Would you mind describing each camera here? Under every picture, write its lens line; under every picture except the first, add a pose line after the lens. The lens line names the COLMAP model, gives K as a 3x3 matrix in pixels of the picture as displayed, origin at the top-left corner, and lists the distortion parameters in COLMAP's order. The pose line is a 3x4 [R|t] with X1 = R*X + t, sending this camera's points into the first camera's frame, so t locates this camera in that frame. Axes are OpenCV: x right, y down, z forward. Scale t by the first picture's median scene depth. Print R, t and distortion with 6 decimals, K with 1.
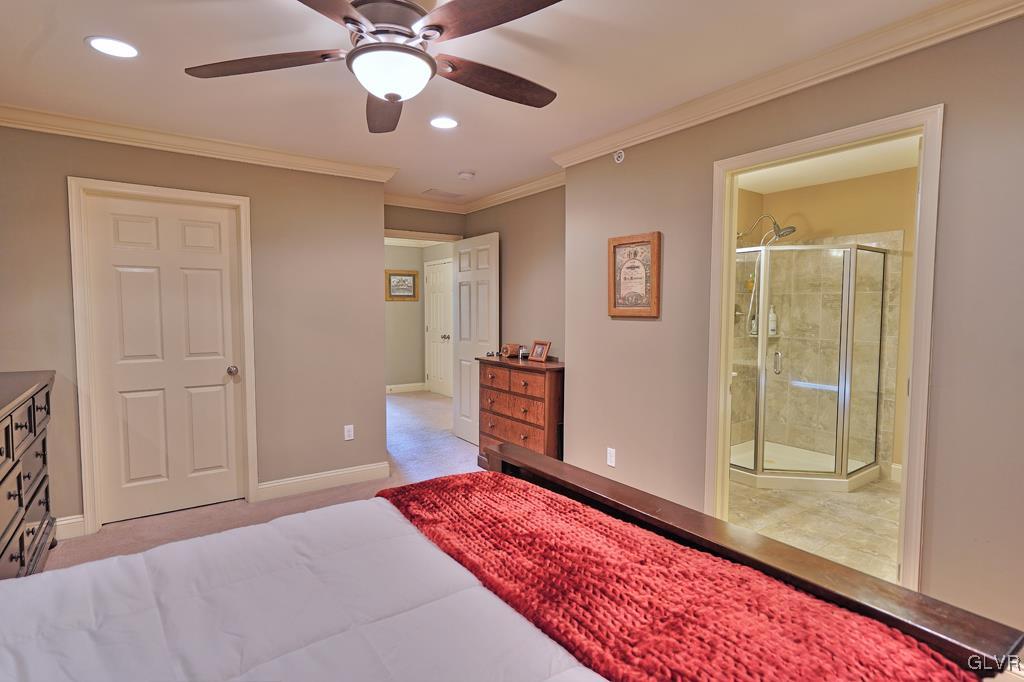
lens RADIAL K [[524.9, 0, 515.4], [0, 524.9, 342.1], [0, 0, 1]] dist [0.013014, 0.000250]
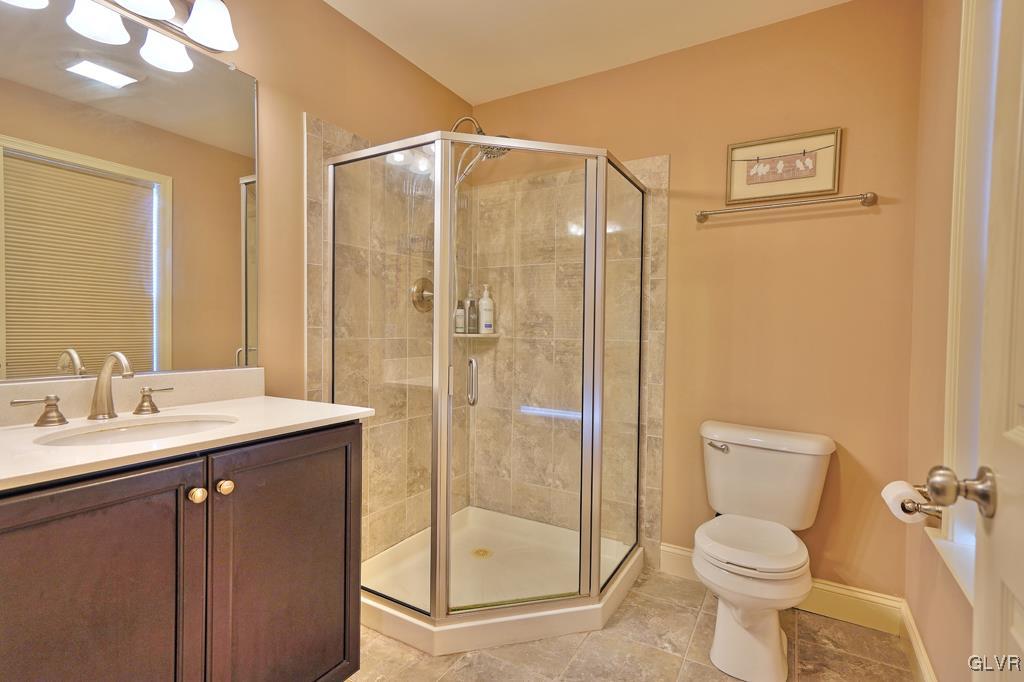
lens RADIAL K [[493.7, 0, 511.4], [0, 493.7, 340.5], [0, 0, 1]] dist [0.003890, 0.001344]
pose [[0.916921, 0.002806, 0.399059, 0.326919], [0.013932, 0.999141, -0.039039, 0.019173], [-0.398826, 0.041355, 0.916094, 0.535037]]
